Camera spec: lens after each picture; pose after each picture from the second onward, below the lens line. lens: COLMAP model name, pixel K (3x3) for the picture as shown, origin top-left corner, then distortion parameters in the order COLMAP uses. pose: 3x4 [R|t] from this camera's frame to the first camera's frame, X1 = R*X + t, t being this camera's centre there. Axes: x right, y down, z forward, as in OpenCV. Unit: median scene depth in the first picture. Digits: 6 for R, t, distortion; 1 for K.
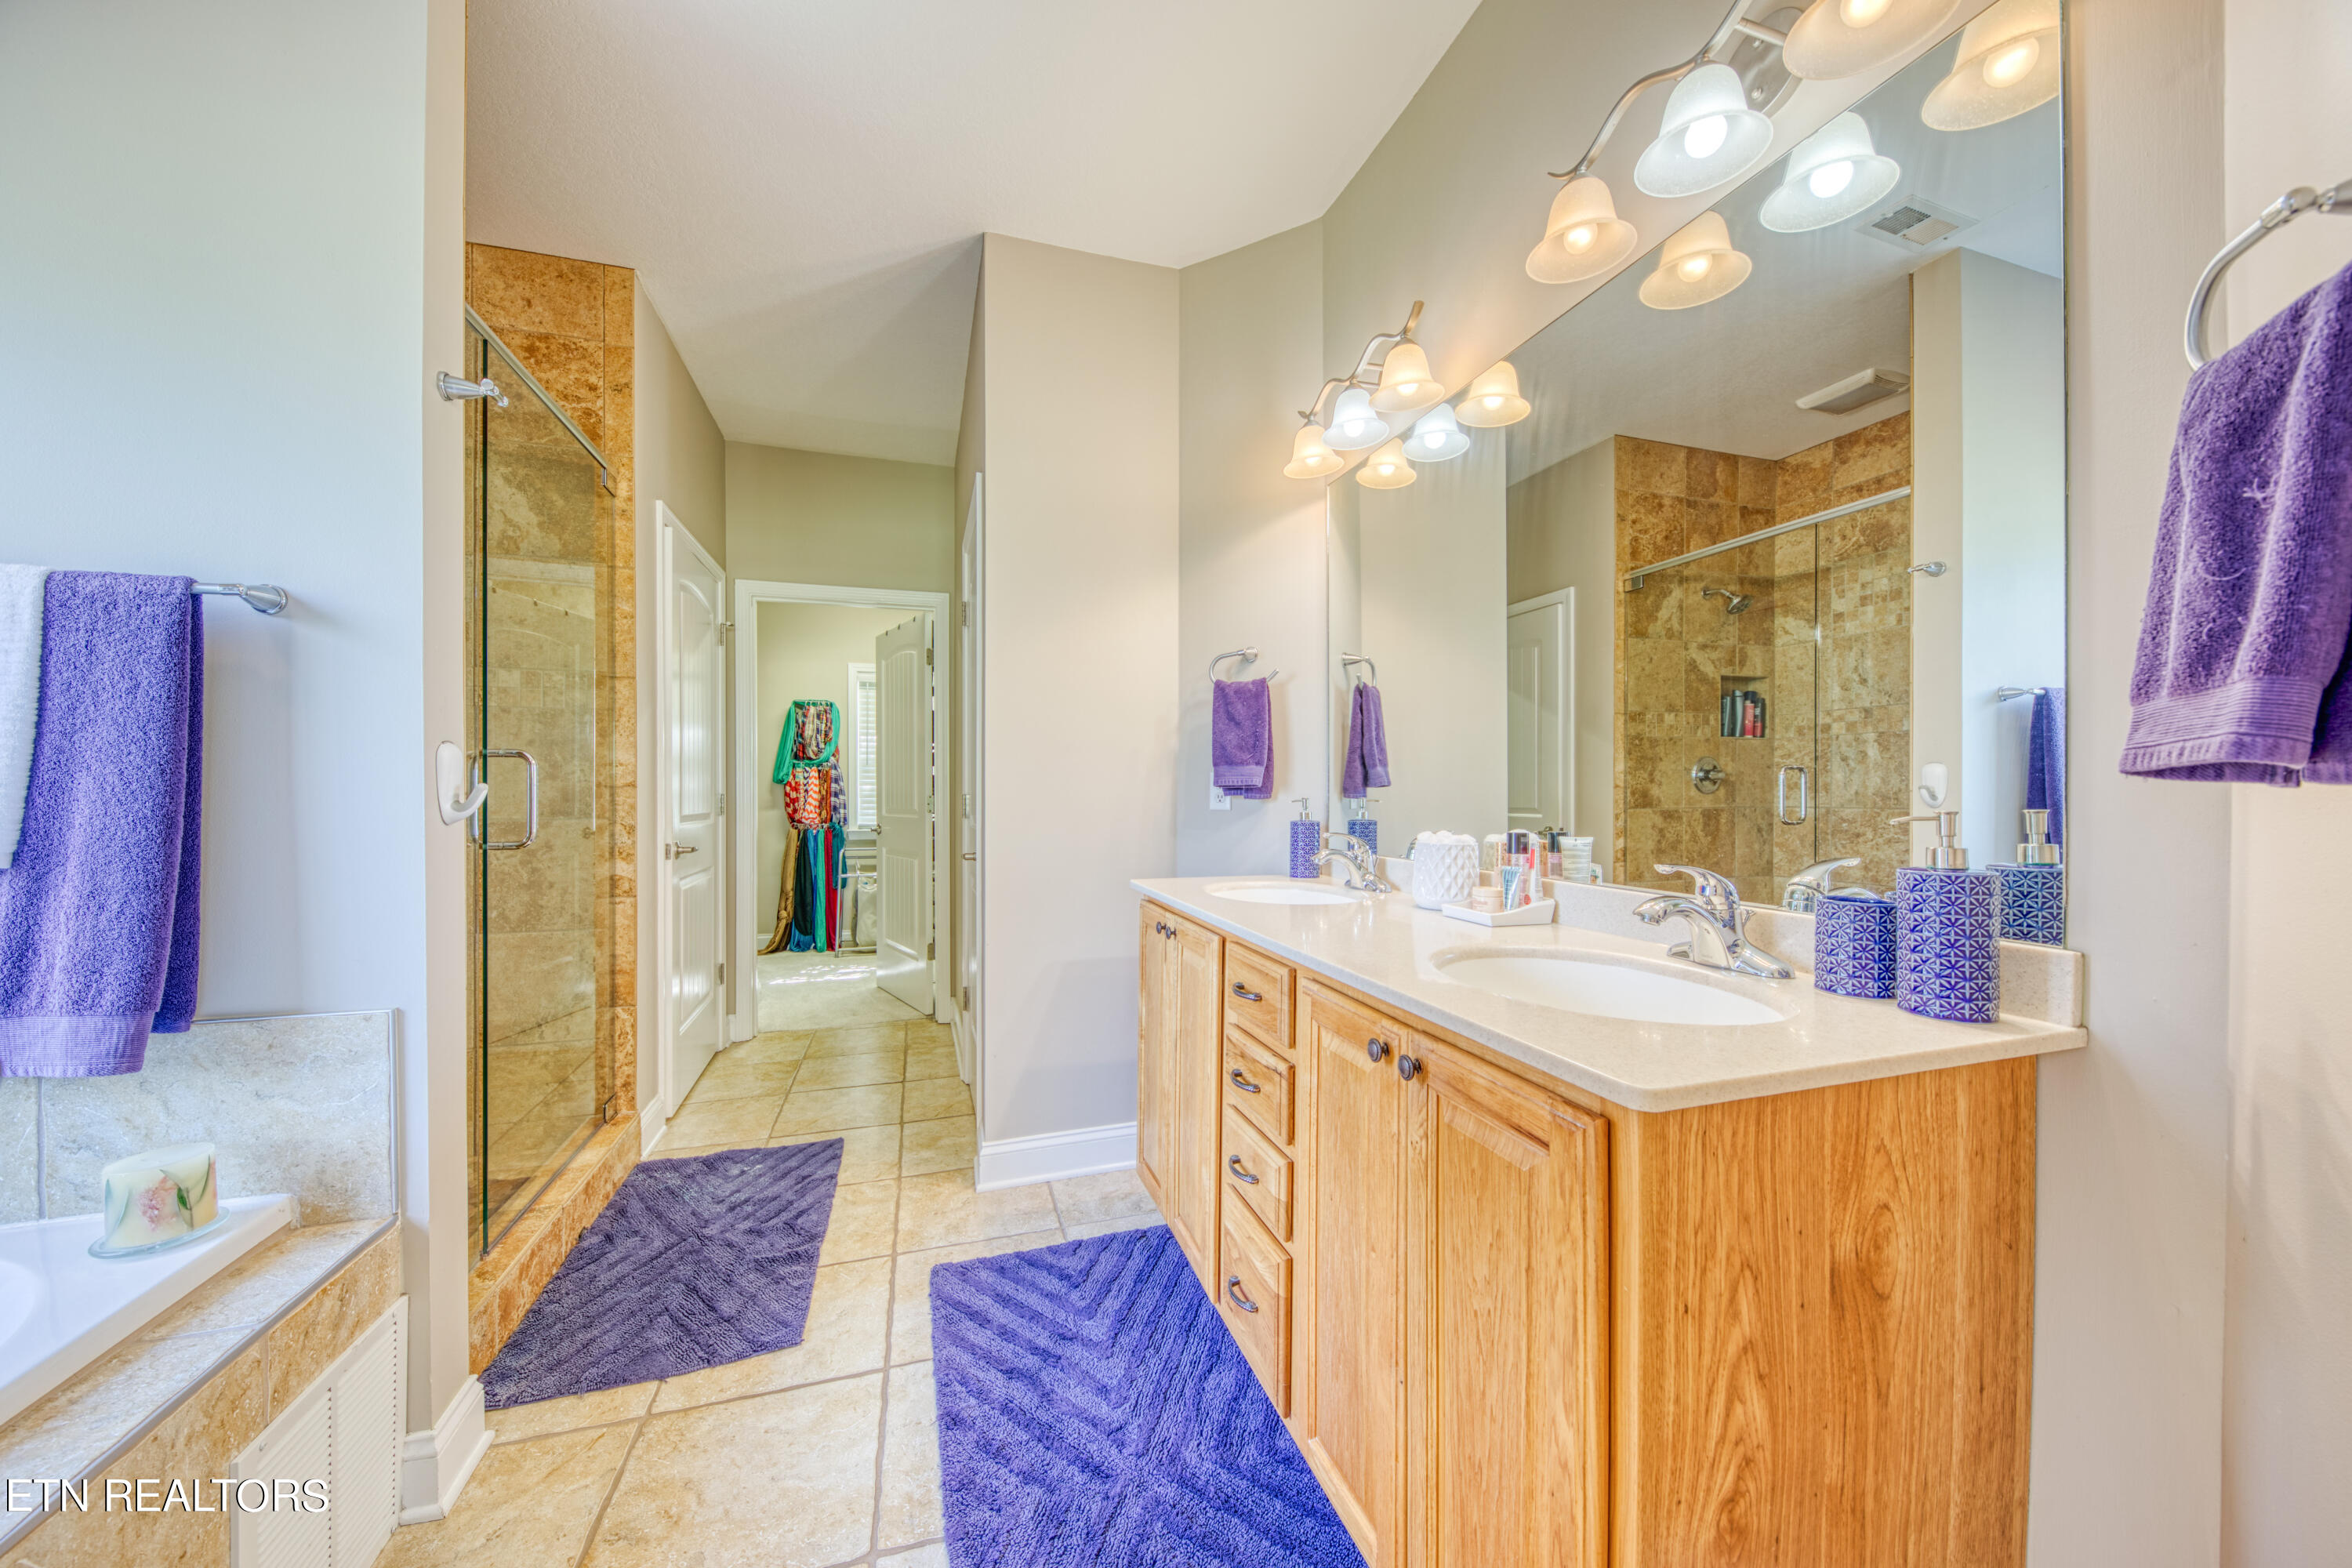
lens RADIAL K [[832.4, 0, 1163.9], [0, 832.4, 789.0], [0, 0, 1]] dist [0.004662, -0.003594]
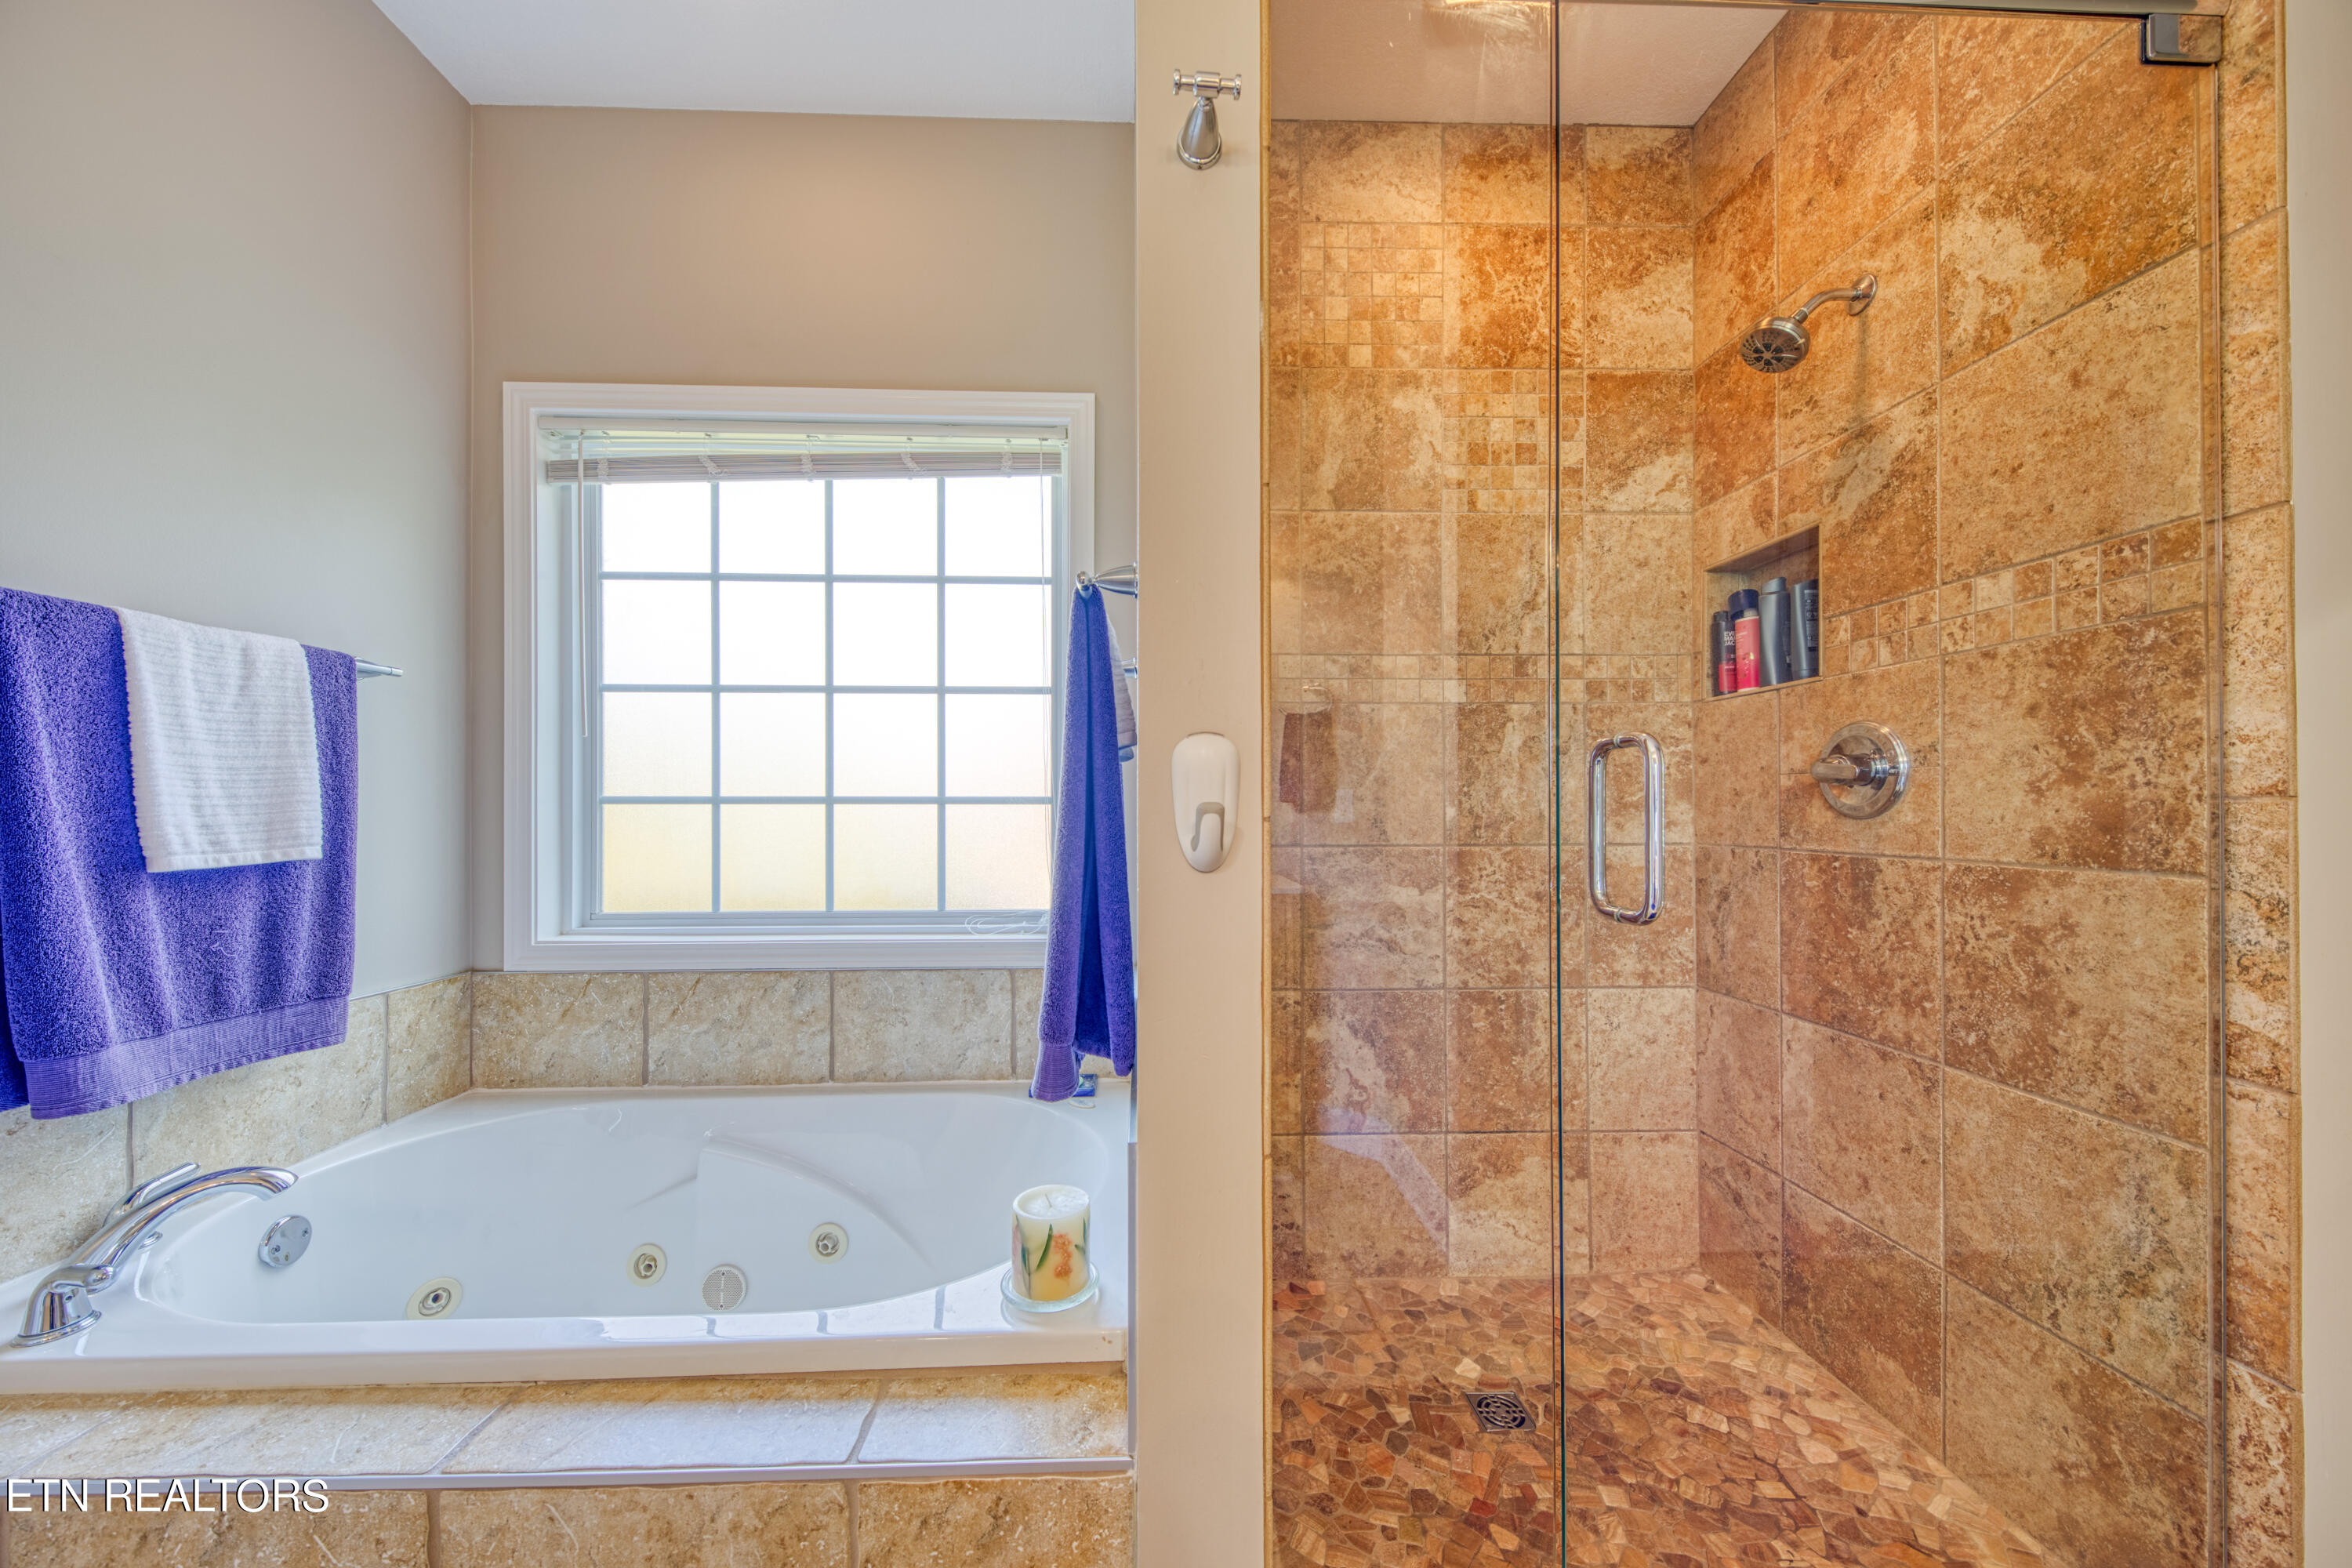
lens RADIAL K [[832.4, 0, 1181.0], [0, 832.4, 798.9], [0, 0, 1]] dist [0.004662, -0.003594]
pose [[-0.252315, -0.010745, -0.967585, -0.154463], [-0.000949, 0.999941, -0.010857, 0.003005], [0.967645, -0.001821, -0.252310, 0.622240]]
